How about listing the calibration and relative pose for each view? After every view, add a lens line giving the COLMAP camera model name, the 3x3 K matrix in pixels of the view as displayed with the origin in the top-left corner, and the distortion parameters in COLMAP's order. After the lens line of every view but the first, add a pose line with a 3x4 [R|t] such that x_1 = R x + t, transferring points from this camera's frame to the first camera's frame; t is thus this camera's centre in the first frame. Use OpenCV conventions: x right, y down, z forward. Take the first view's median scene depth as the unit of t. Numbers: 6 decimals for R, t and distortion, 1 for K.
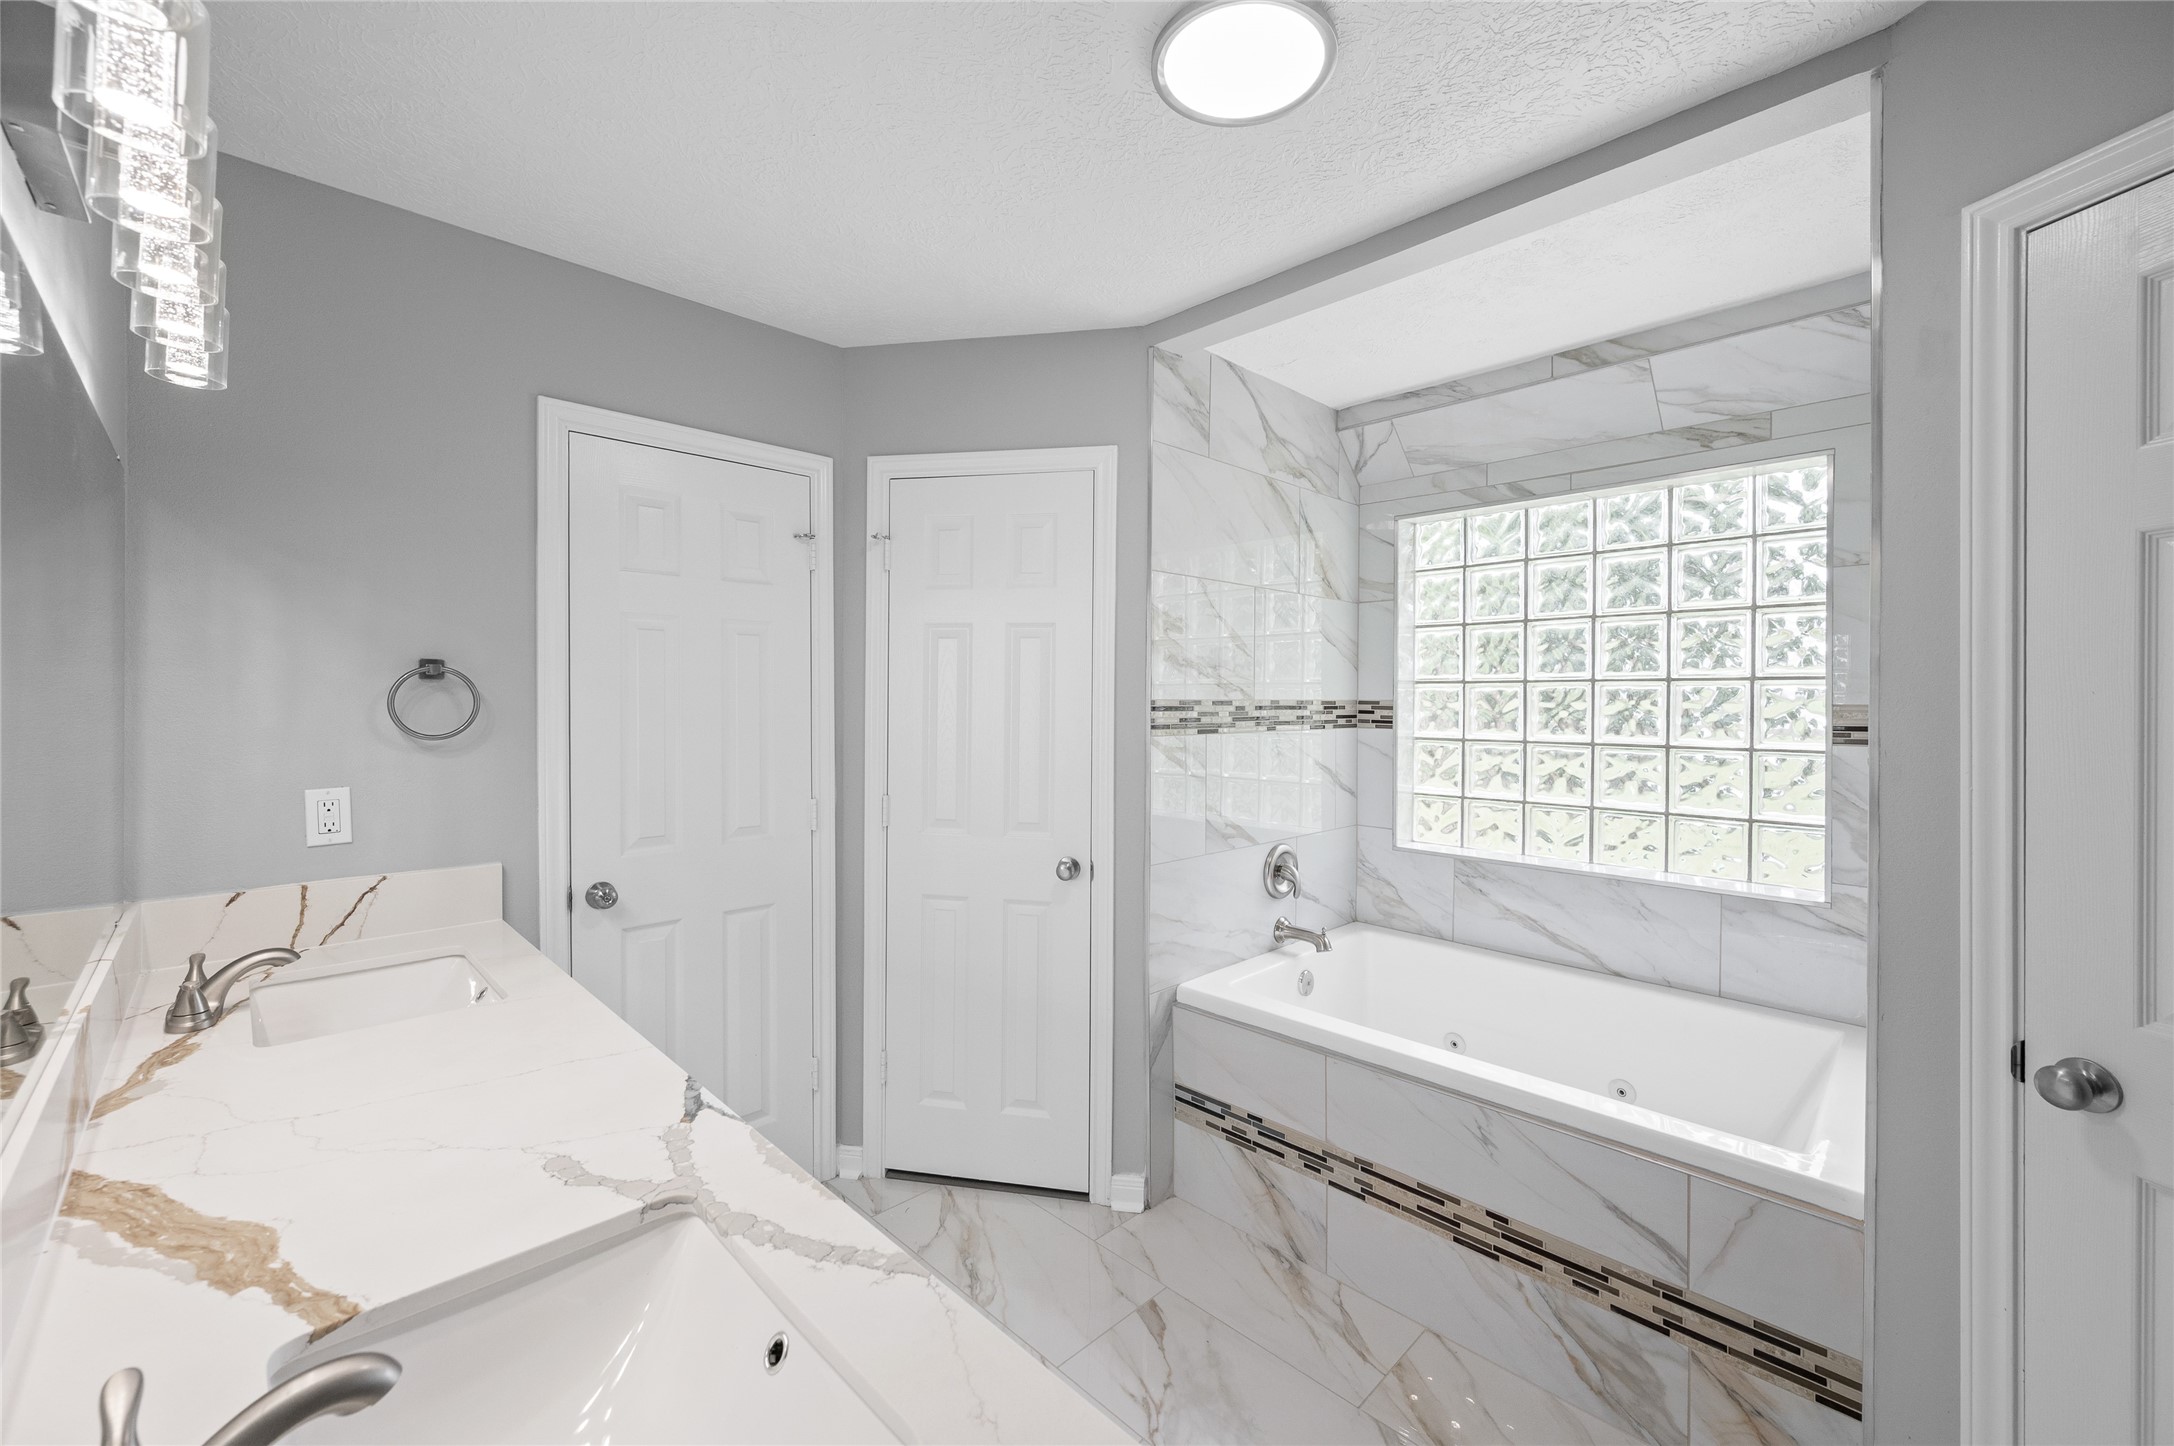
lens RADIAL K [[868.9, 0, 1081.2], [0, 868.9, 703.0], [0, 0, 1]] dist [-0.002426, 0.000279]
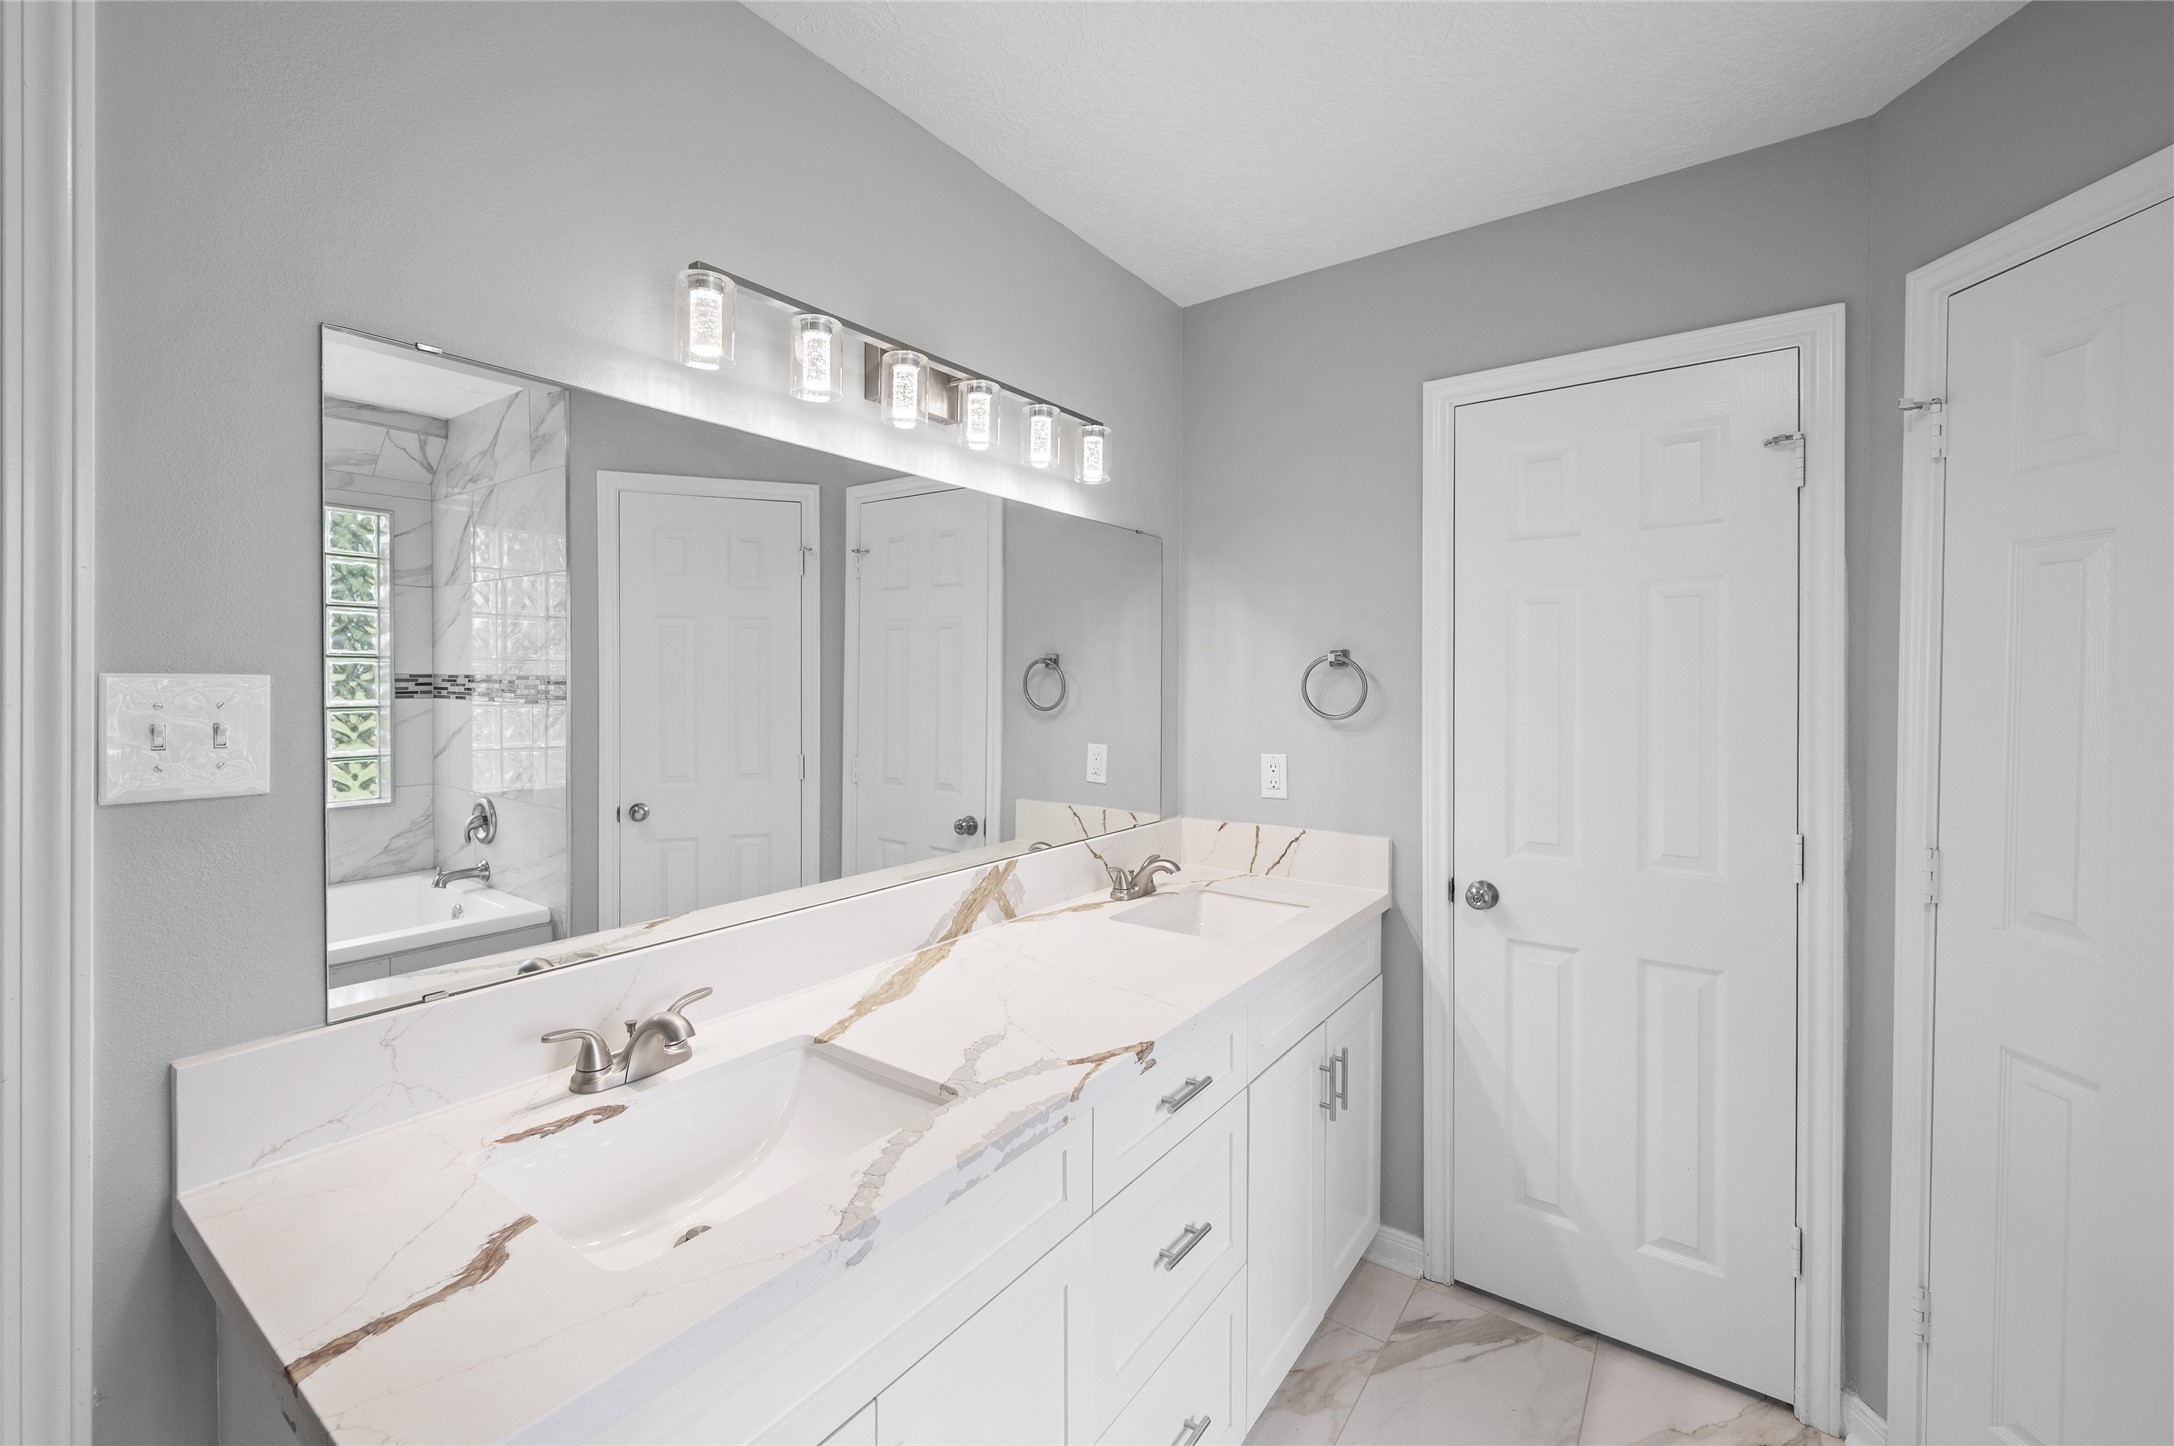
lens RADIAL K [[903.7, 0, 1038.1], [0, 903.7, 690.1], [0, 0, 1]] dist [0.002193, 0.000270]
pose [[0.148308, 0.004532, -0.988931, 0.383804], [-0.006174, 0.999974, 0.003657, 0.001640], [0.988922, 0.005563, 0.148332, 0.445356]]
